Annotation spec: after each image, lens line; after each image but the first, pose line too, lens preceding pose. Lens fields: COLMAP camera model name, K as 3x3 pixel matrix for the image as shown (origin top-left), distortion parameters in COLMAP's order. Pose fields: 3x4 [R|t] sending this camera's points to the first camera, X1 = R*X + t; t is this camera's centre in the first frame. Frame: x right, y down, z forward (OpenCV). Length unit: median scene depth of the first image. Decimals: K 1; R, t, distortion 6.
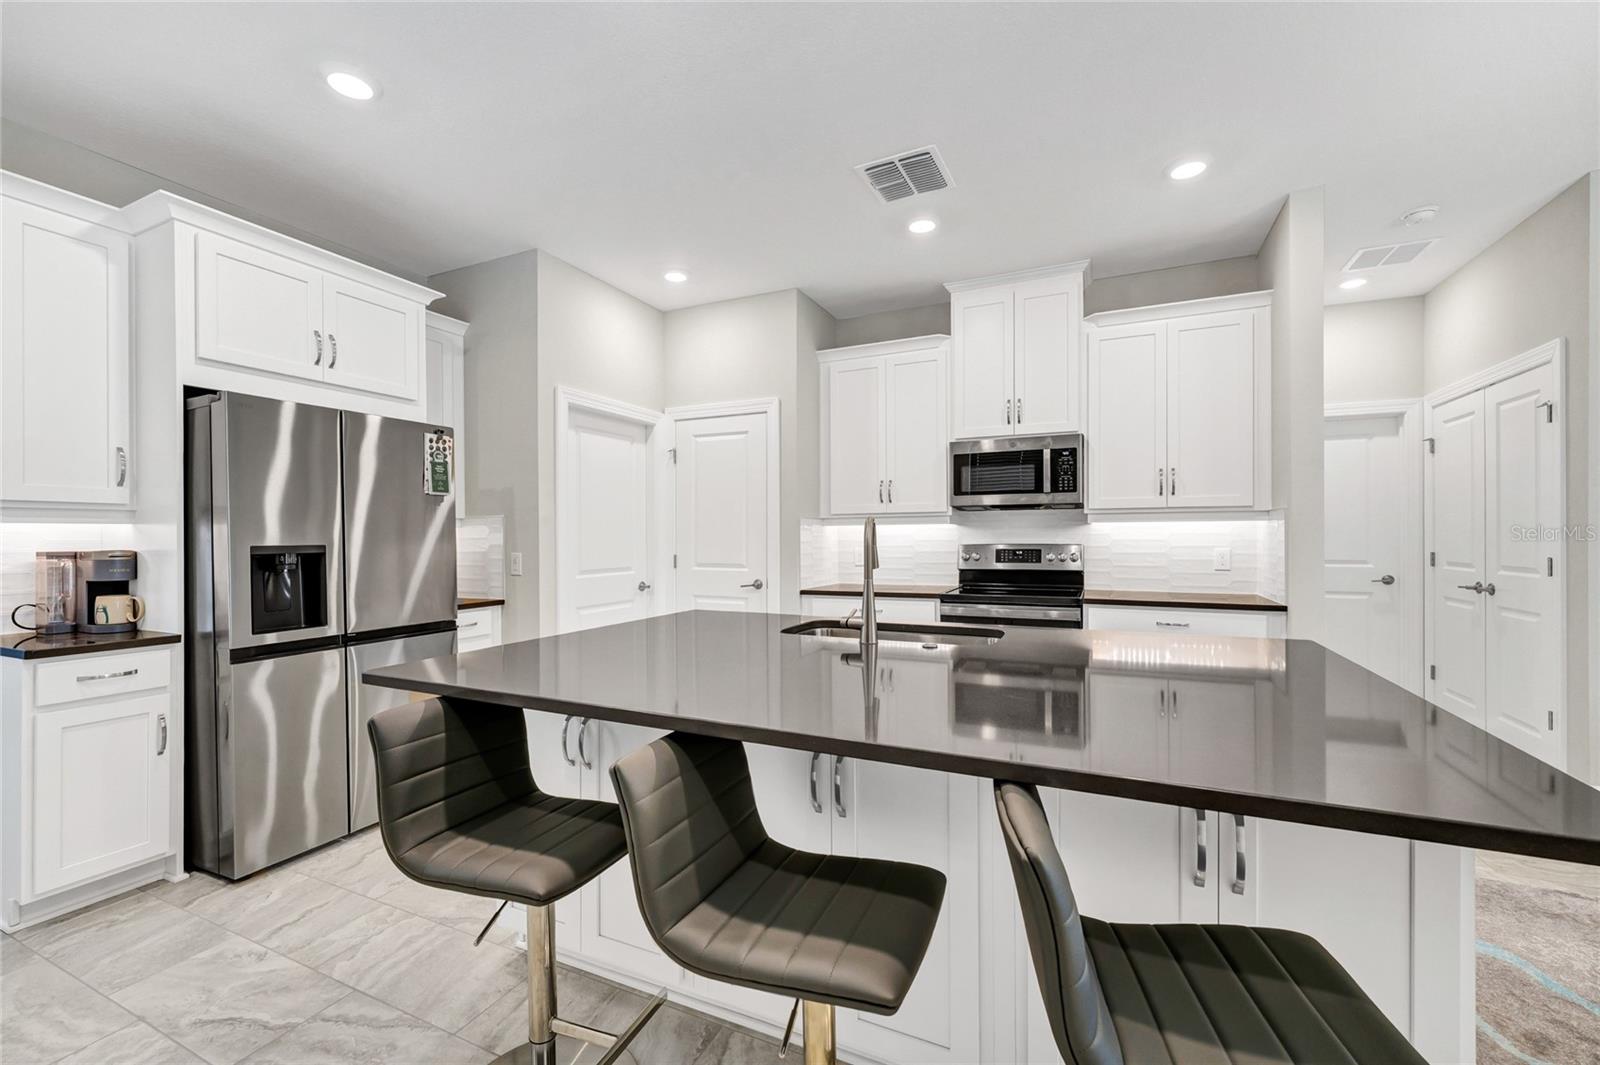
lens RADIAL K [[649.5, 0, 807.0], [0, 649.5, 539.2], [0, 0, 1]] dist [-0.002279, -0.000399]
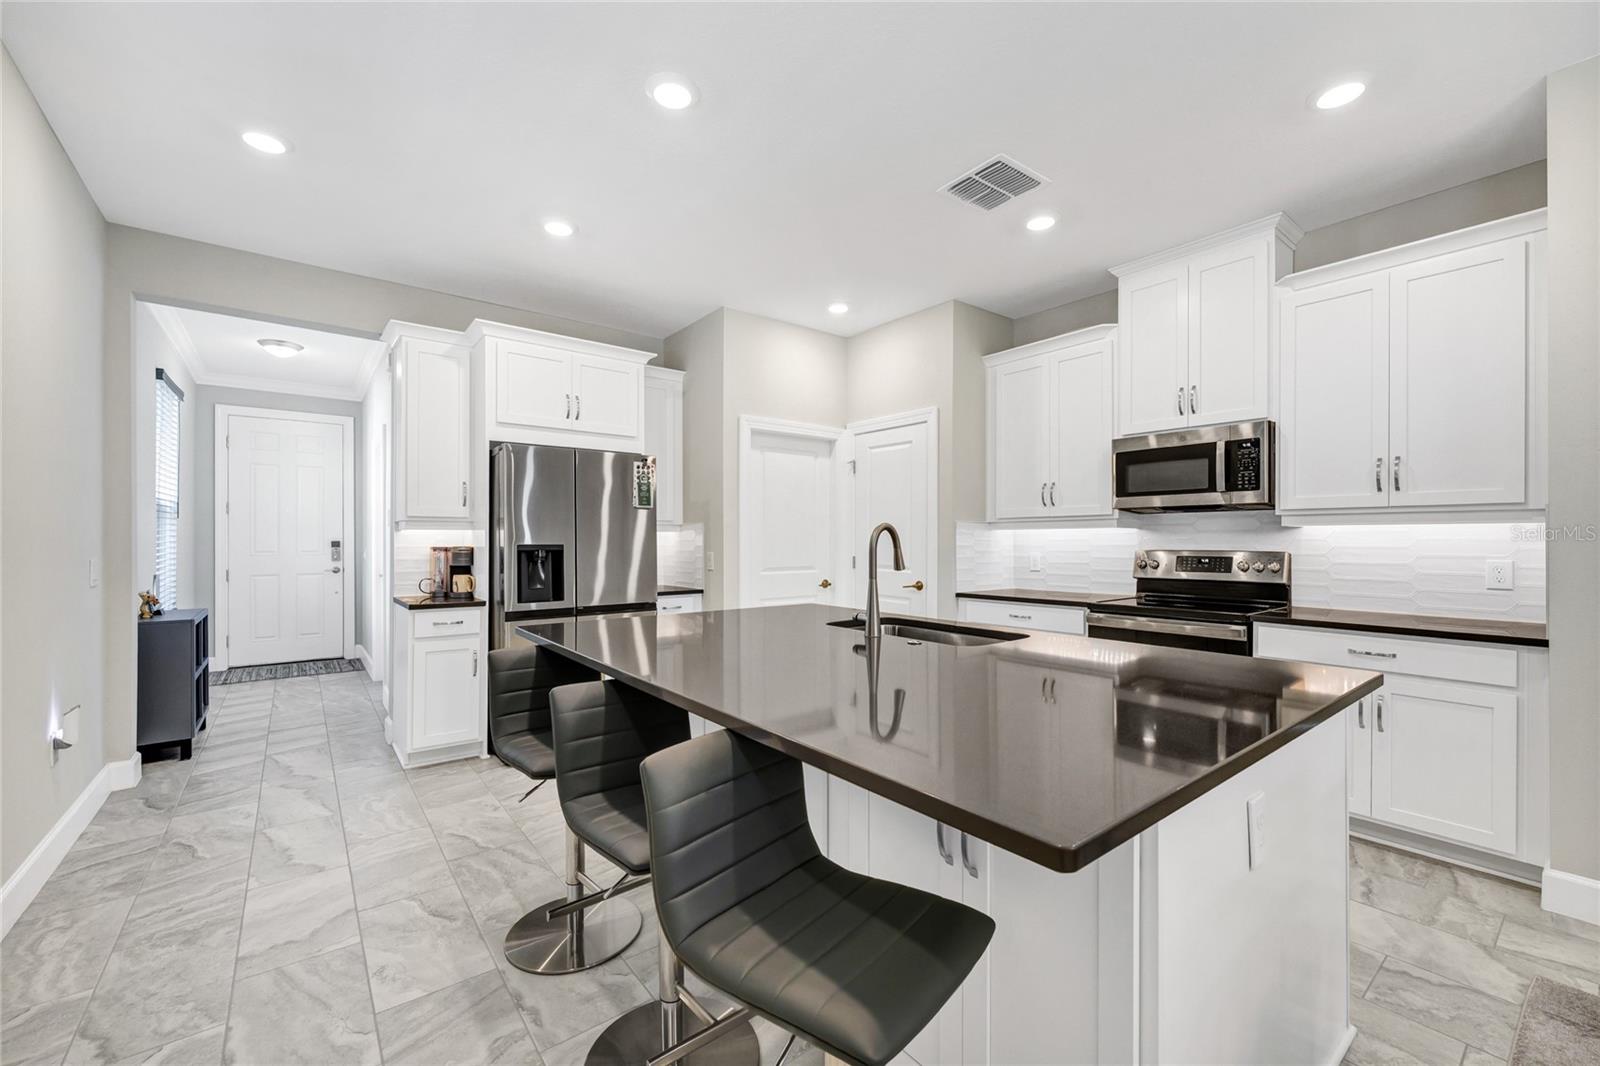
lens RADIAL K [[646.0, 0, 802.7], [0, 646.0, 542.0], [0, 0, 1]] dist [-0.003436, 0.000346]
pose [[0.889216, 0.007236, -0.457431, 0.276194], [-0.007169, 0.999973, 0.001883, -0.002005], [0.457432, 0.001605, 0.889243, -0.022770]]
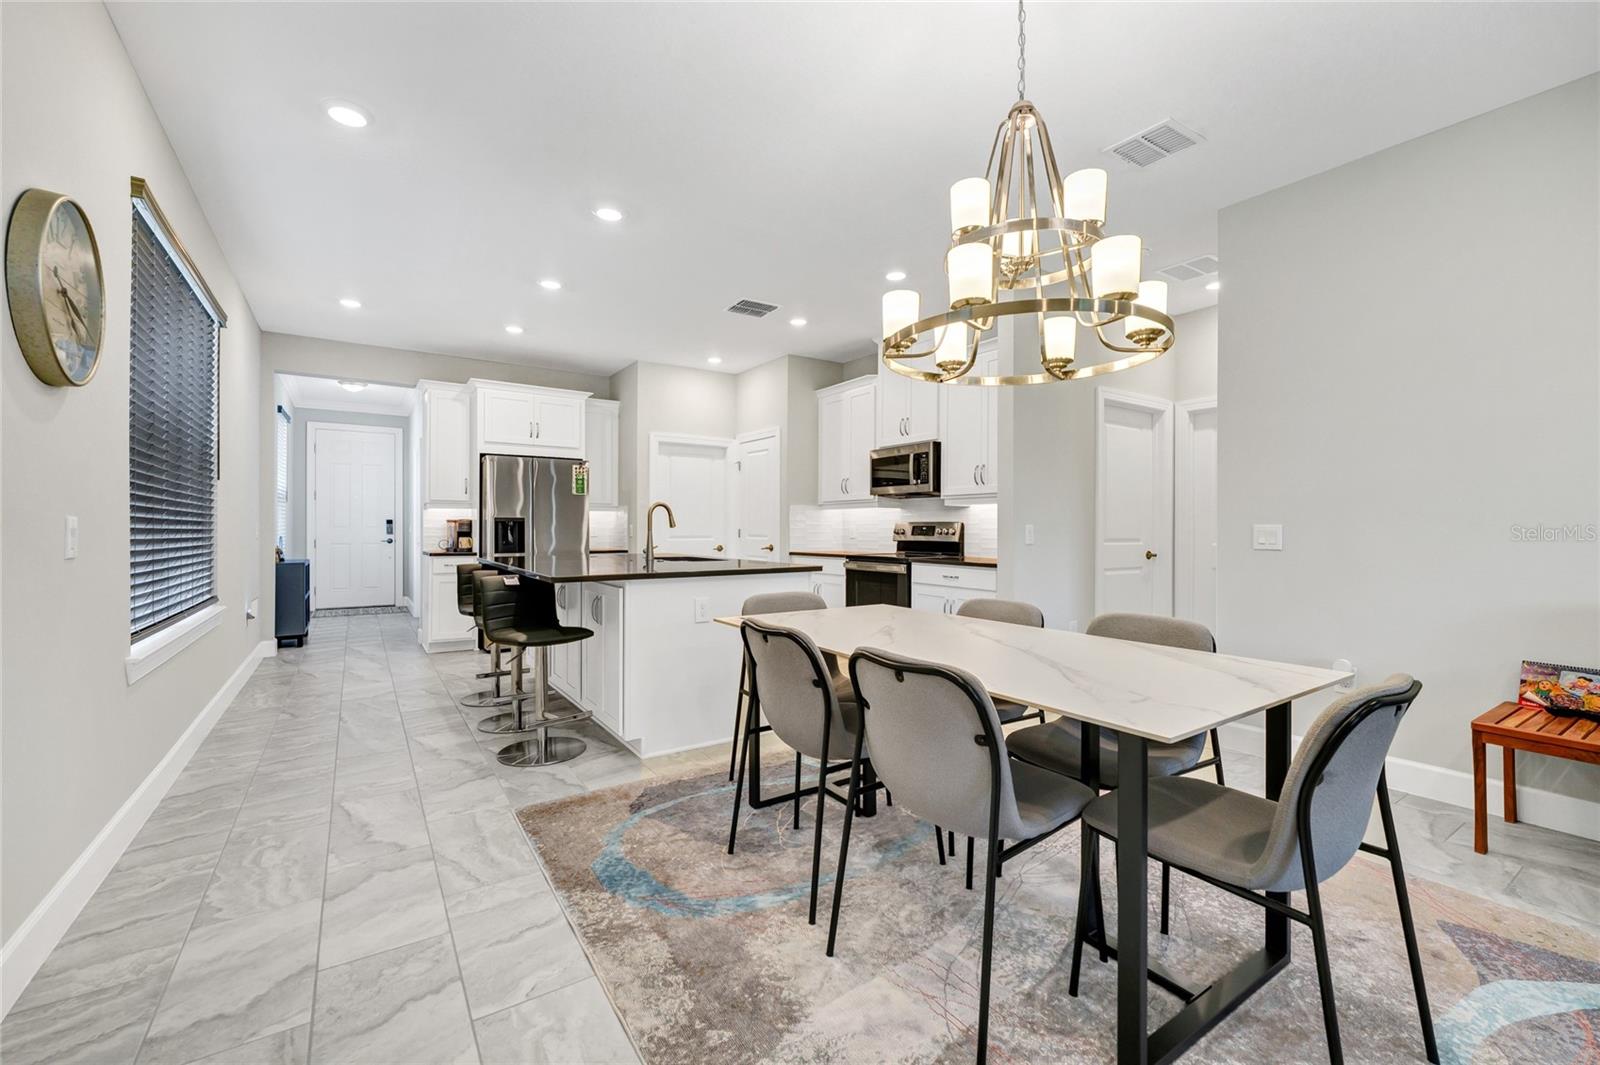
lens RADIAL K [[649.5, 0, 808.2], [0, 649.5, 529.9], [0, 0, 1]] dist [-0.002279, -0.000399]
pose [[0.861309, 0.009442, -0.507993, 0.920220], [-0.009210, 0.999953, 0.002971, 0.025420], [0.507998, 0.002120, 0.861356, -0.335519]]
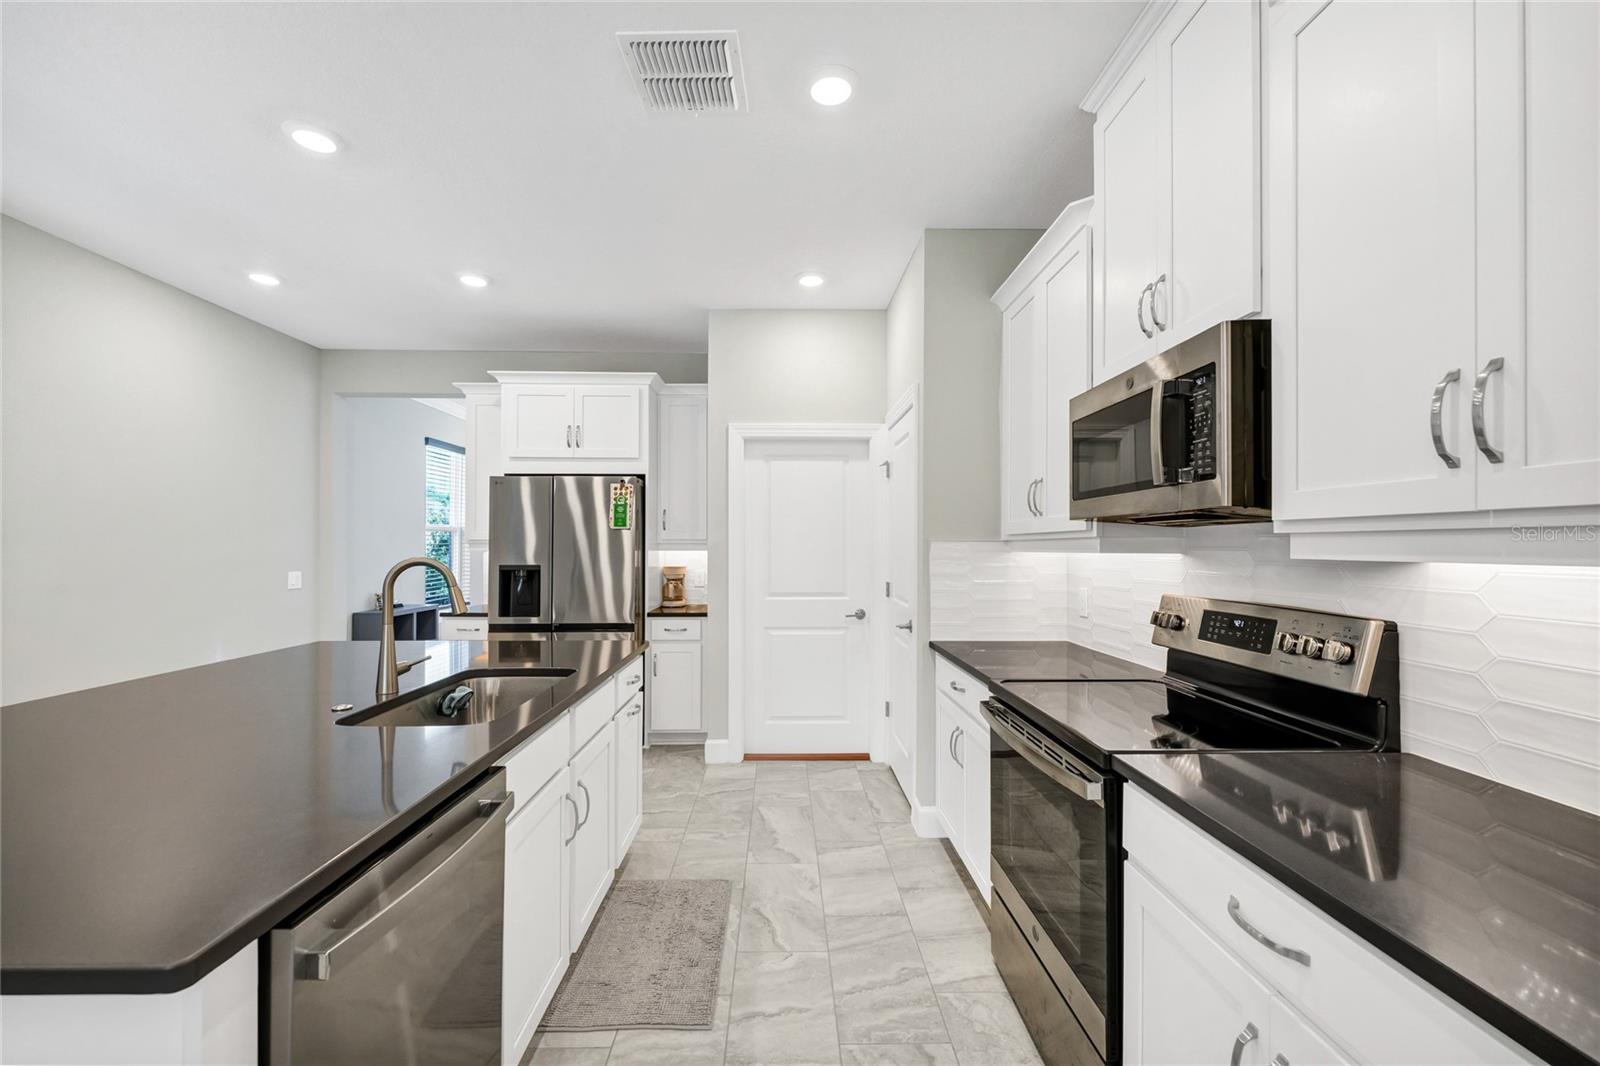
lens RADIAL K [[646.0, 0, 796.6], [0, 646.0, 545.1], [0, 0, 1]] dist [-0.003436, 0.000346]
pose [[0.435384, 0.005478, -0.900228, 0.662876], [-0.006643, 0.999974, 0.002872, -0.033980], [0.900221, 0.004730, 0.435409, 0.629140]]
